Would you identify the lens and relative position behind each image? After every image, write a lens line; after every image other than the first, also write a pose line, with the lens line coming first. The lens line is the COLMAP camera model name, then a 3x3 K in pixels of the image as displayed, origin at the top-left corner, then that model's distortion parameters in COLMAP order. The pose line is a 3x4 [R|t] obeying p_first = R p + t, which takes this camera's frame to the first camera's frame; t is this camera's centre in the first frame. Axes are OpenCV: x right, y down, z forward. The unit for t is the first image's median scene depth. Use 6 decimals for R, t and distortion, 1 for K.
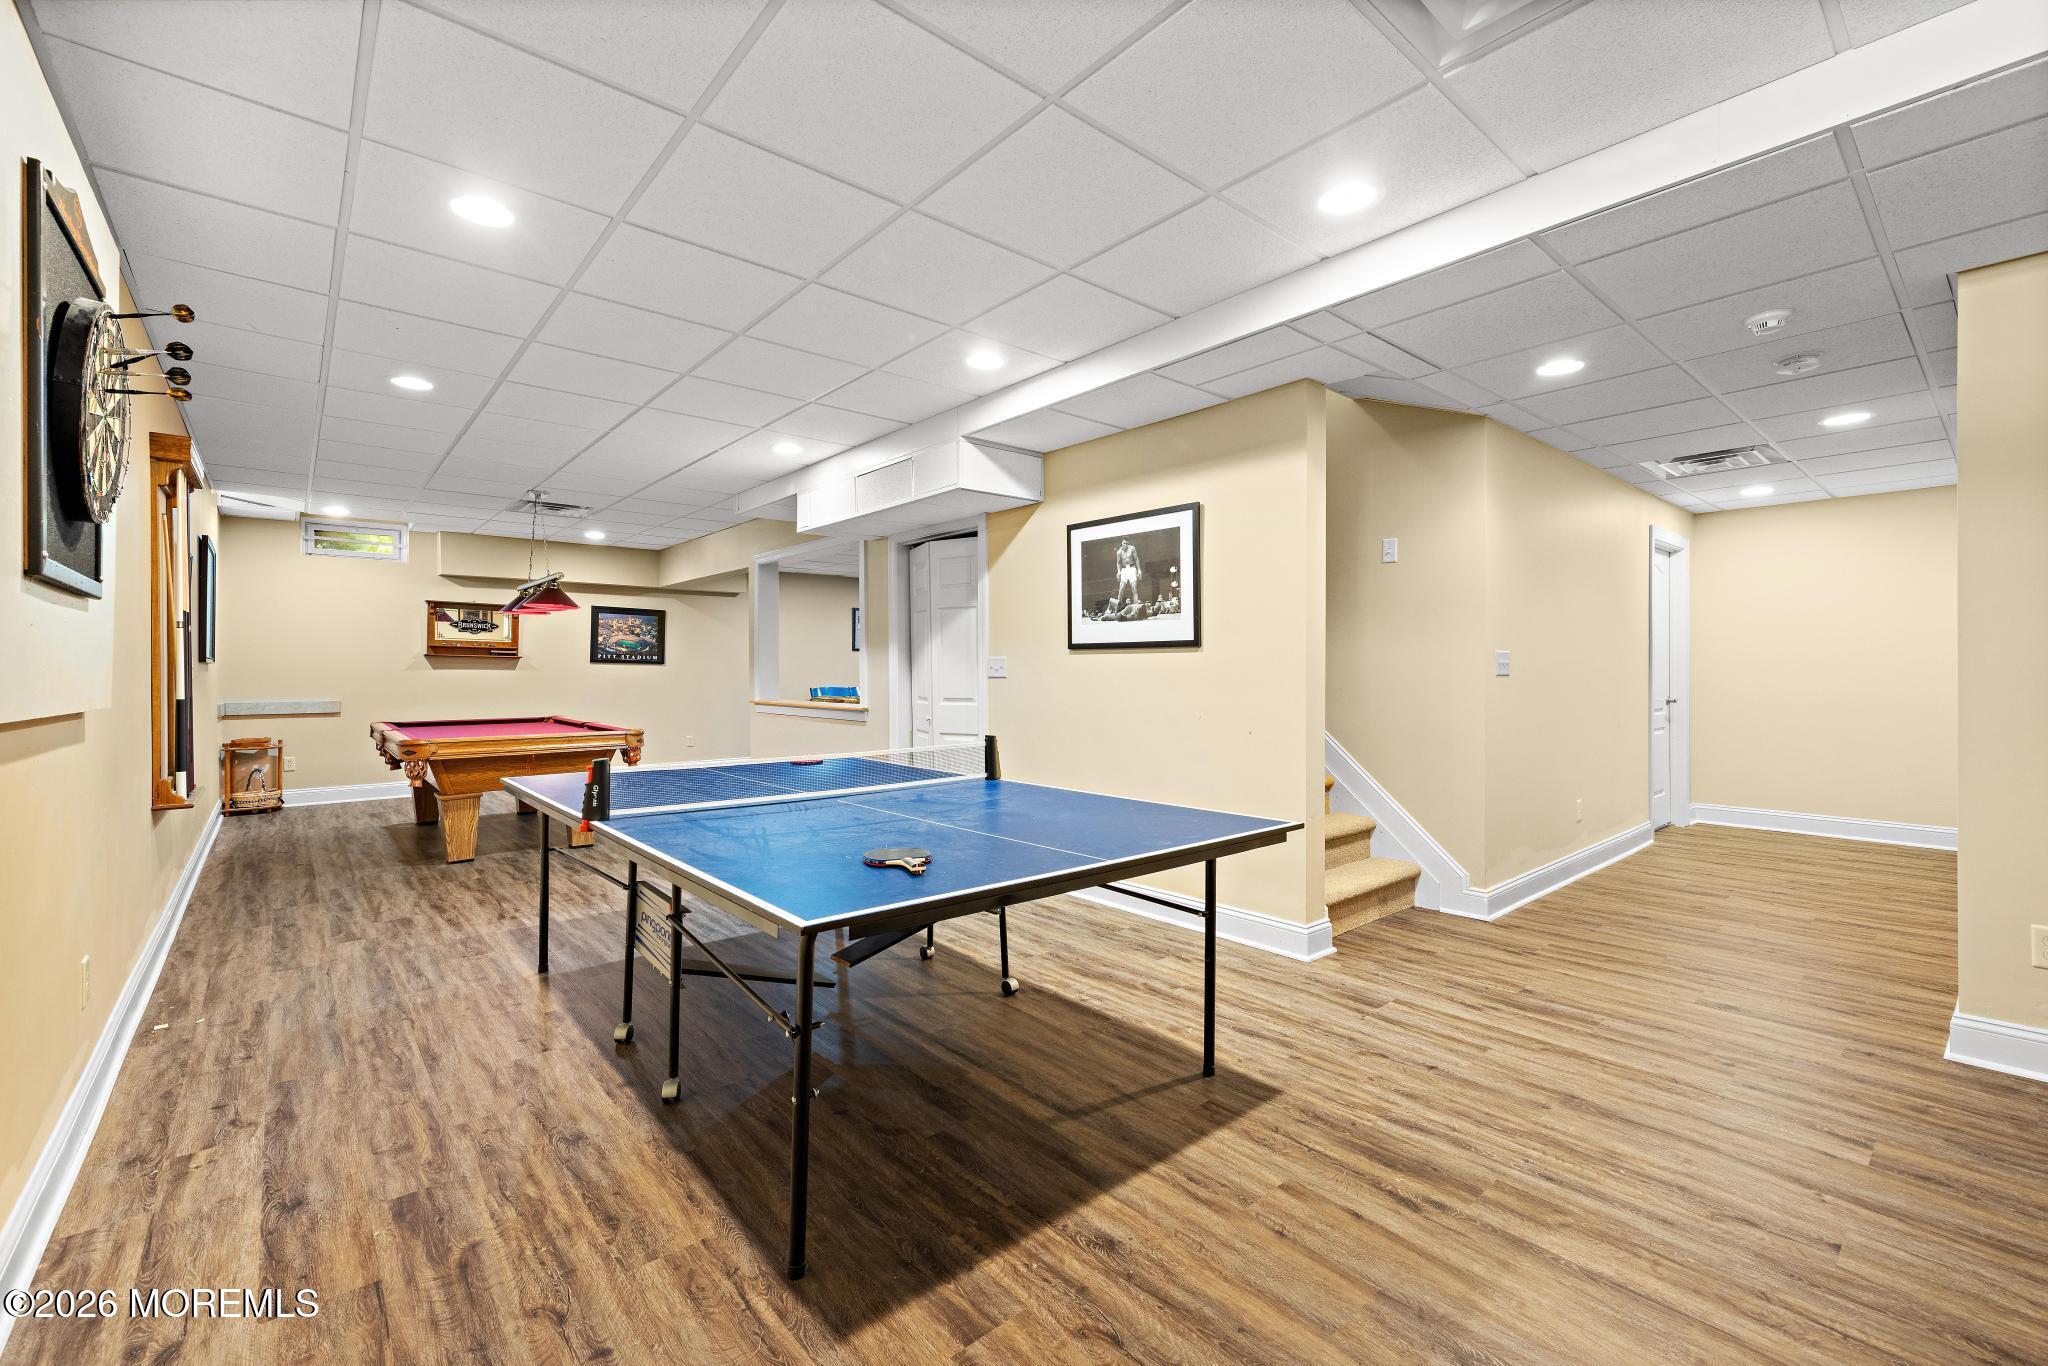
lens RADIAL K [[844.5, 0, 1042.3], [0, 844.5, 682.1], [0, 0, 1]] dist [-0.000240, 0.000359]
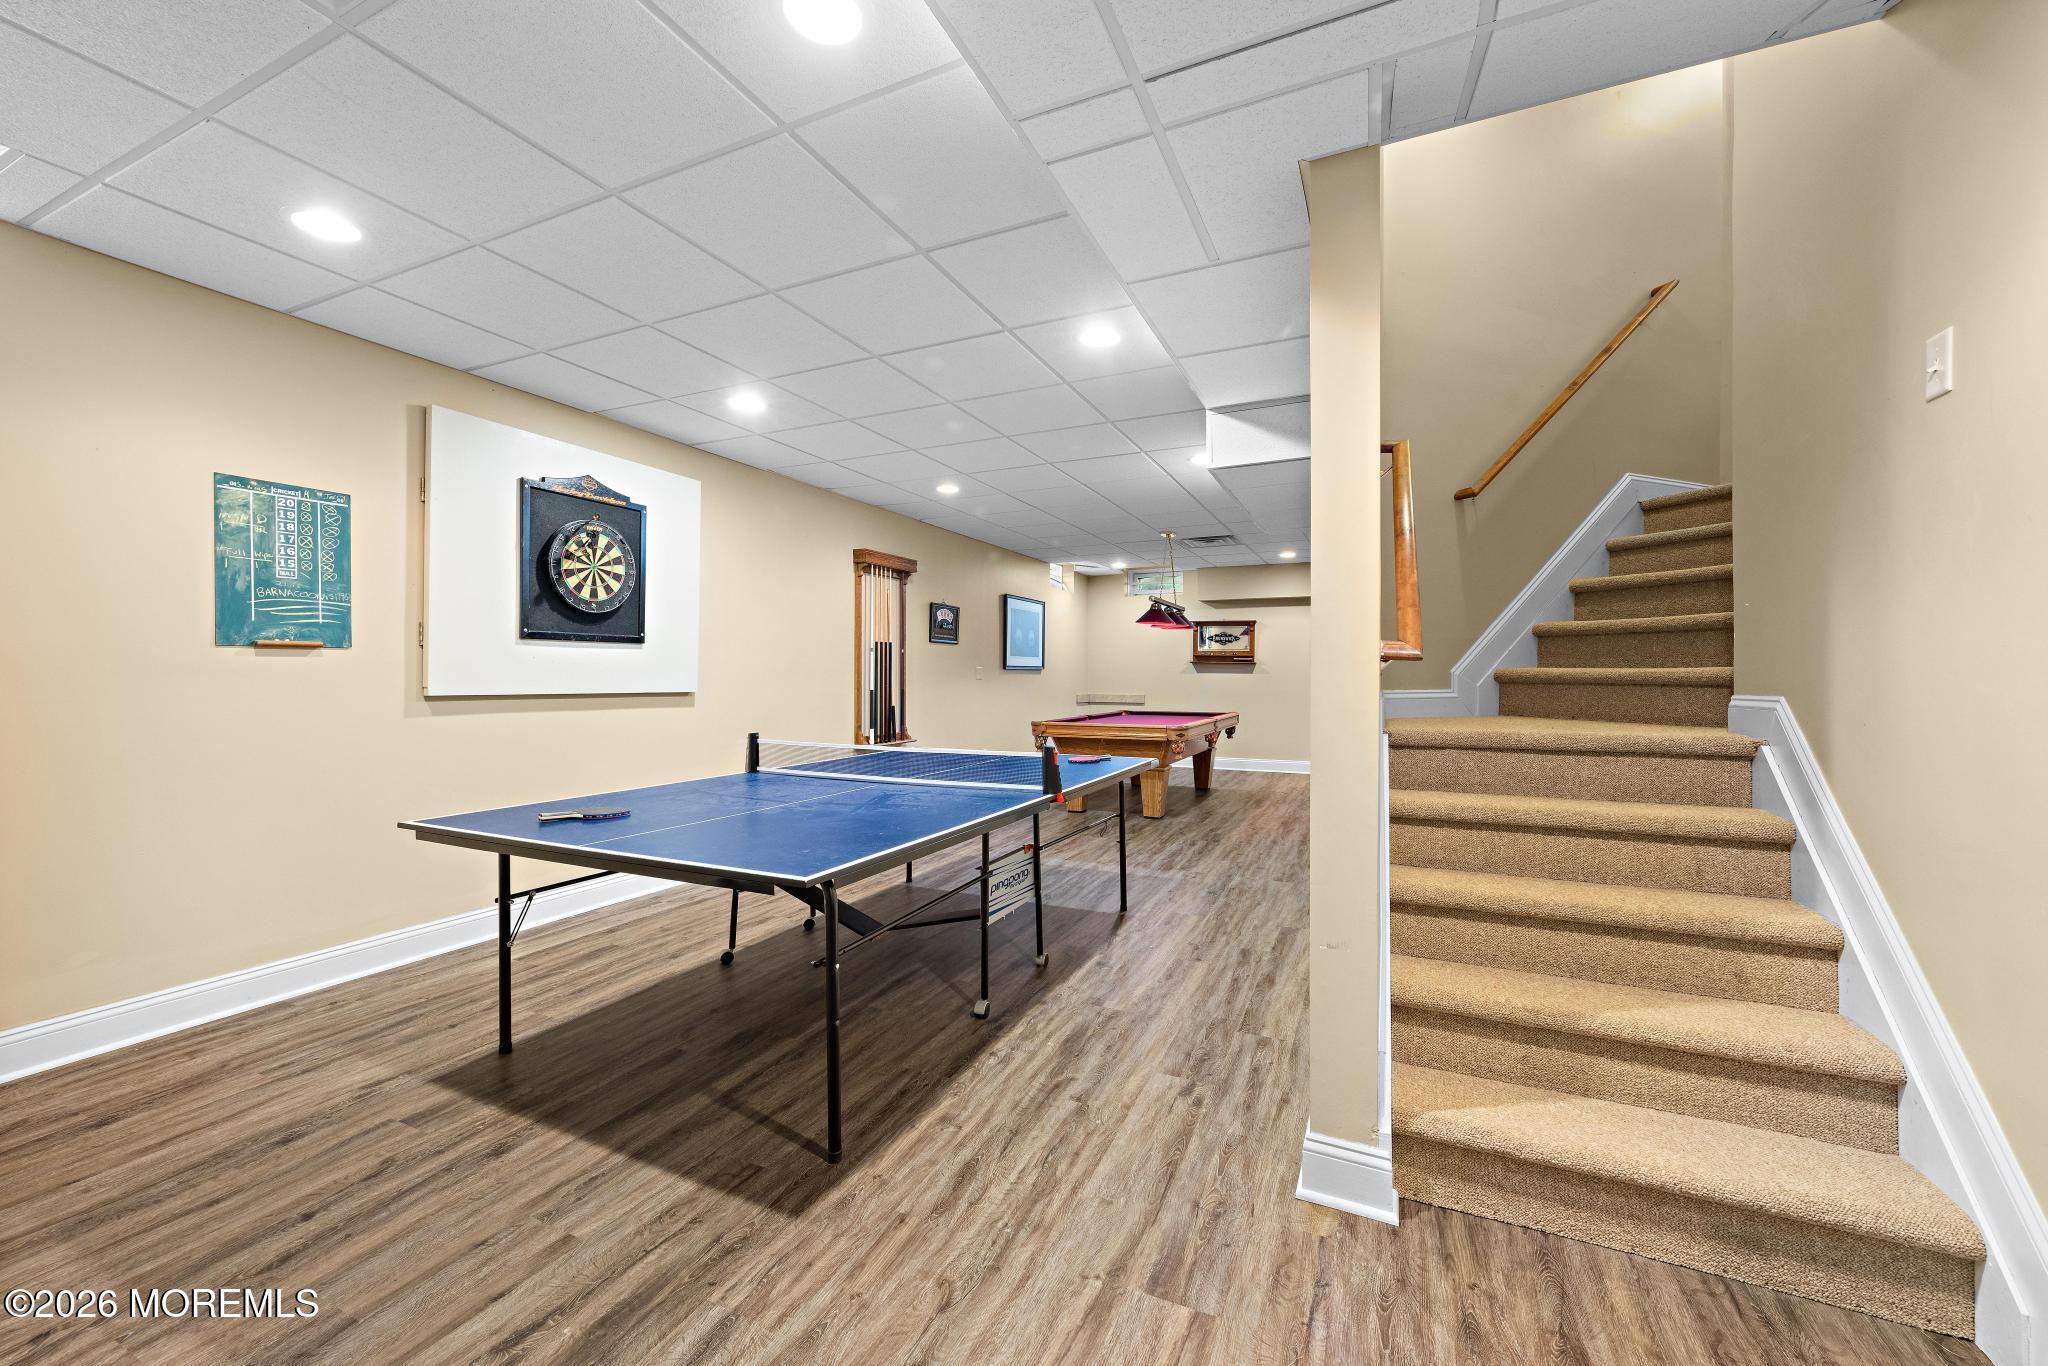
lens RADIAL K [[798.5, 0, 1036.6], [0, 798.5, 668.4], [0, 0, 1]] dist [0.003900, -0.001672]
pose [[0.415556, -0.003476, -0.909561, 0.885859], [-0.016749, 0.999794, -0.011473, -0.012102], [0.909413, 0.020002, 0.415412, 0.750039]]
